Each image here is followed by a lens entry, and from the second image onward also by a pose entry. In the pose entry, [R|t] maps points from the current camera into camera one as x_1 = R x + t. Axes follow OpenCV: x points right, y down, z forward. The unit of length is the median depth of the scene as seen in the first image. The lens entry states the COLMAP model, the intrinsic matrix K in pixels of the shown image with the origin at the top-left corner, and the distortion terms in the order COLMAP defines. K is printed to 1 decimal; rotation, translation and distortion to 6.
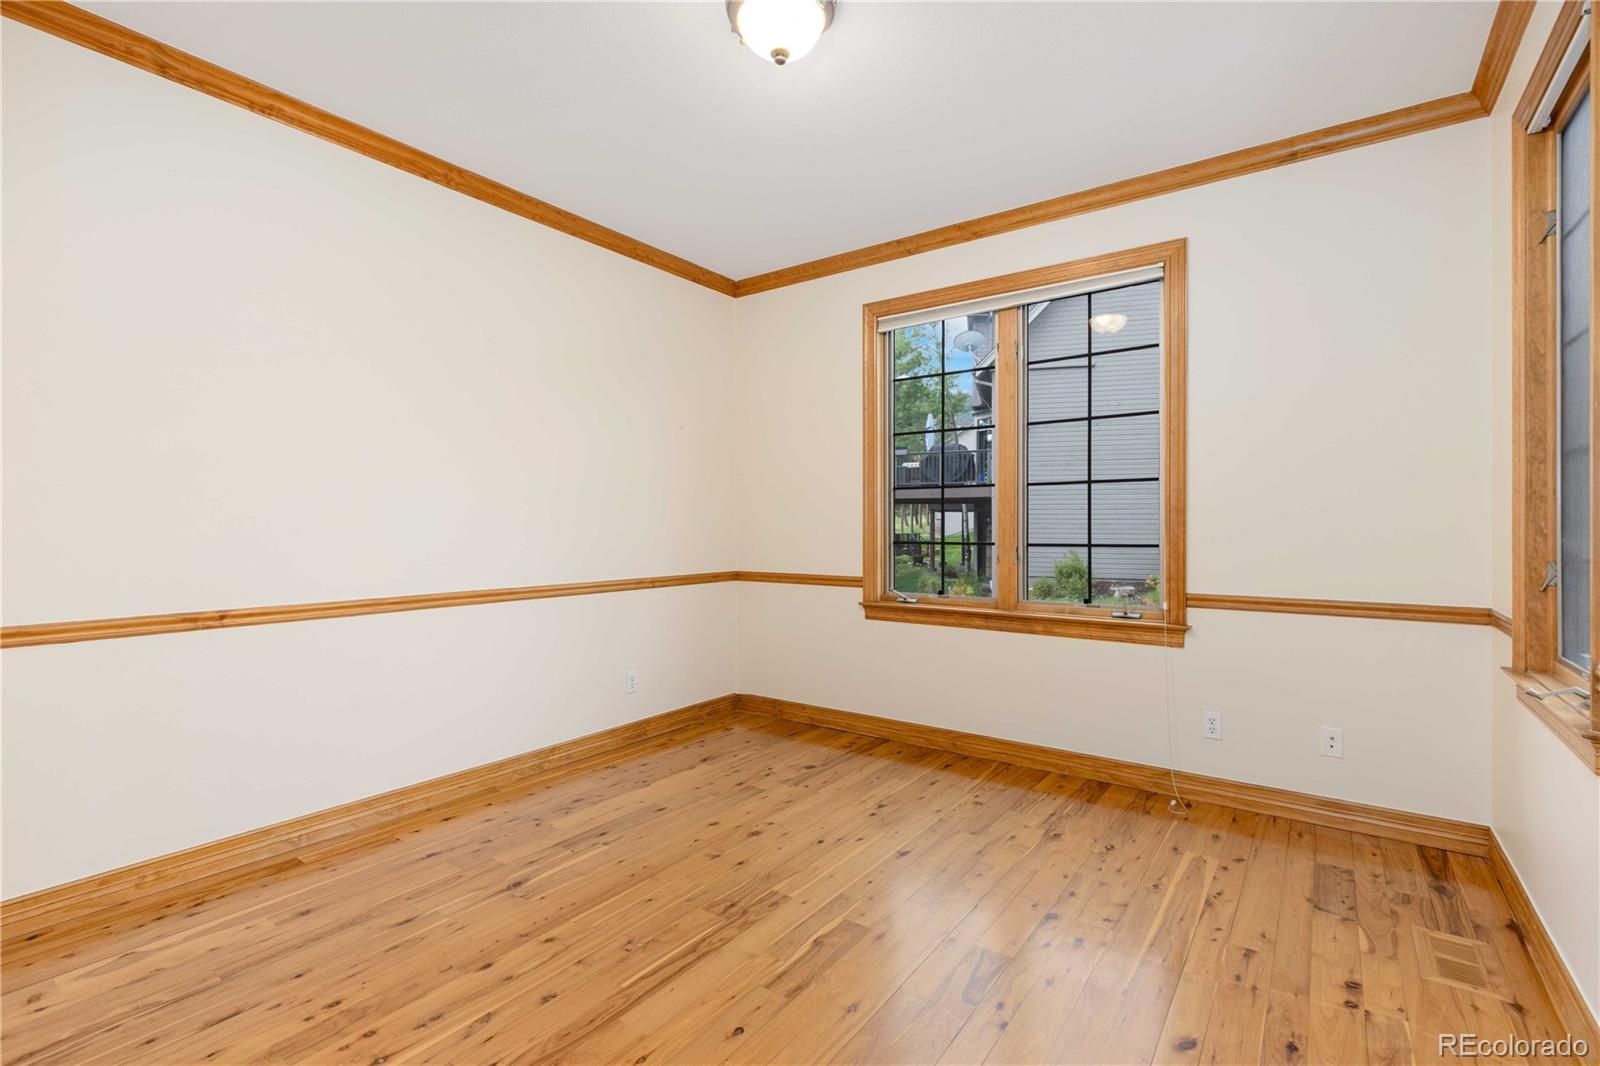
lens RADIAL K [[733.2, 0, 789.3], [0, 733.2, 525.7], [0, 0, 1]] dist [0.010493, -0.000881]
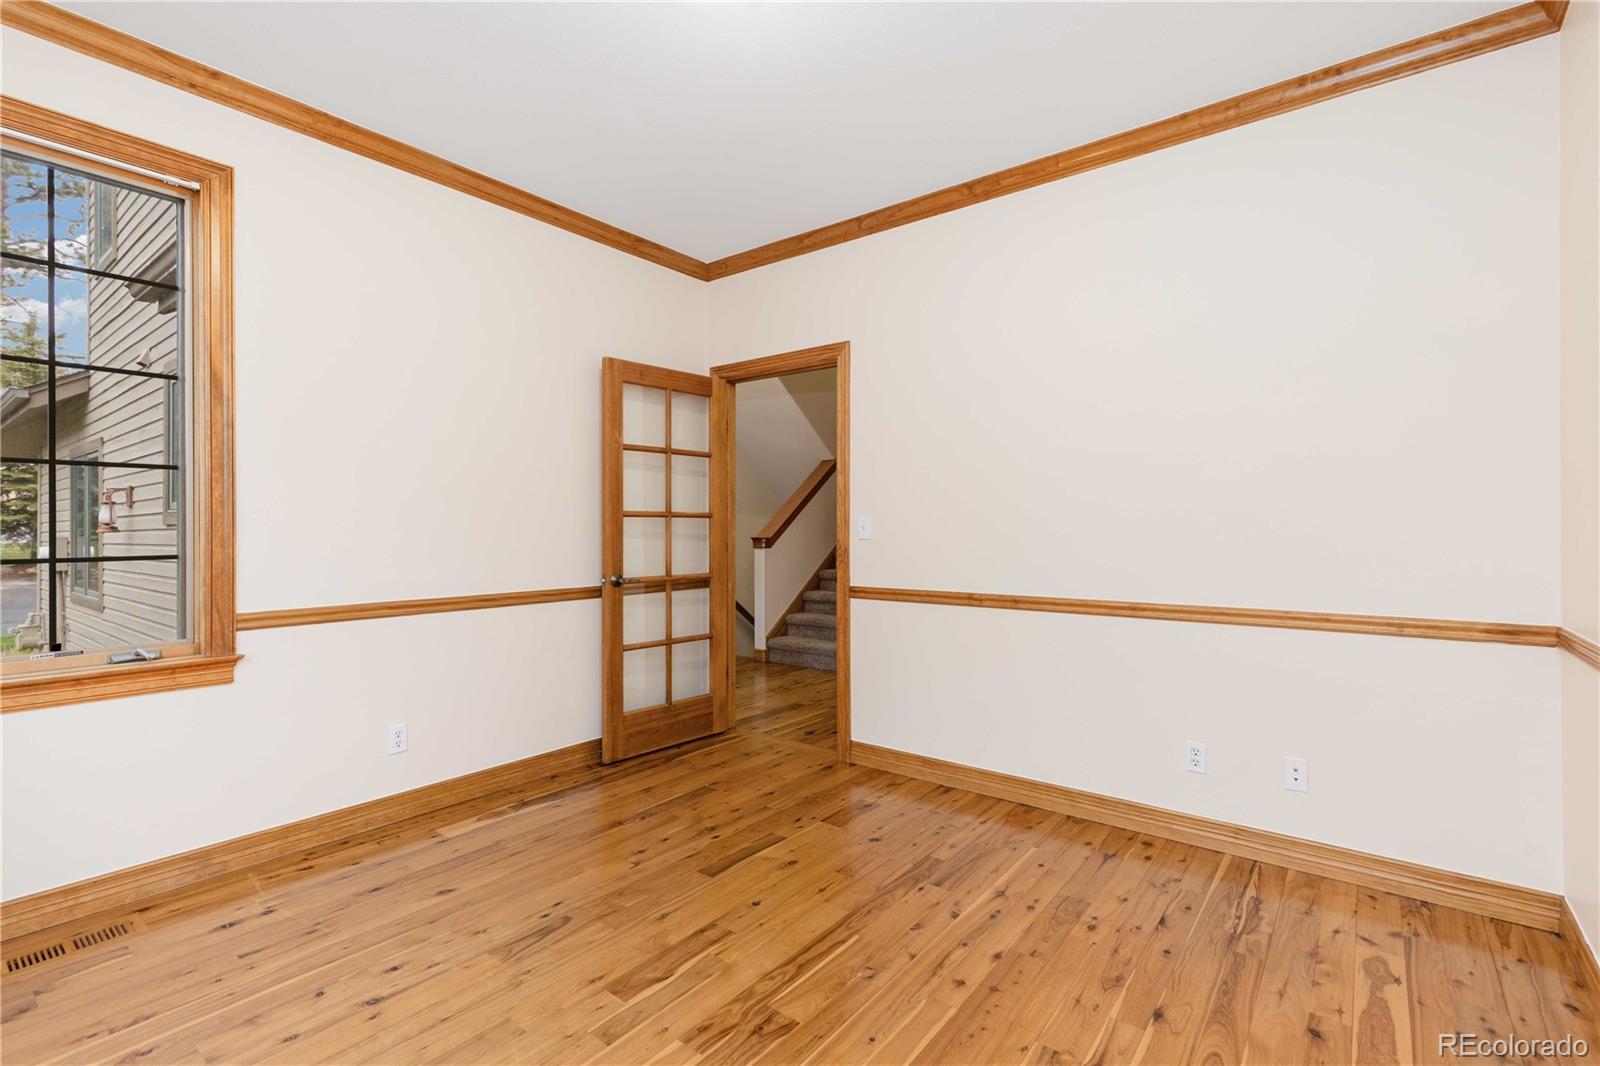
lens RADIAL K [[733.2, 0, 789.3], [0, 733.2, 525.7], [0, 0, 1]] dist [0.010493, -0.000881]
pose [[-0.999033, 0.001070, 0.043960, -0.161273], [0.000849, 0.999987, -0.005056, 0.000197], [-0.043965, -0.005014, -0.999021, 2.008359]]
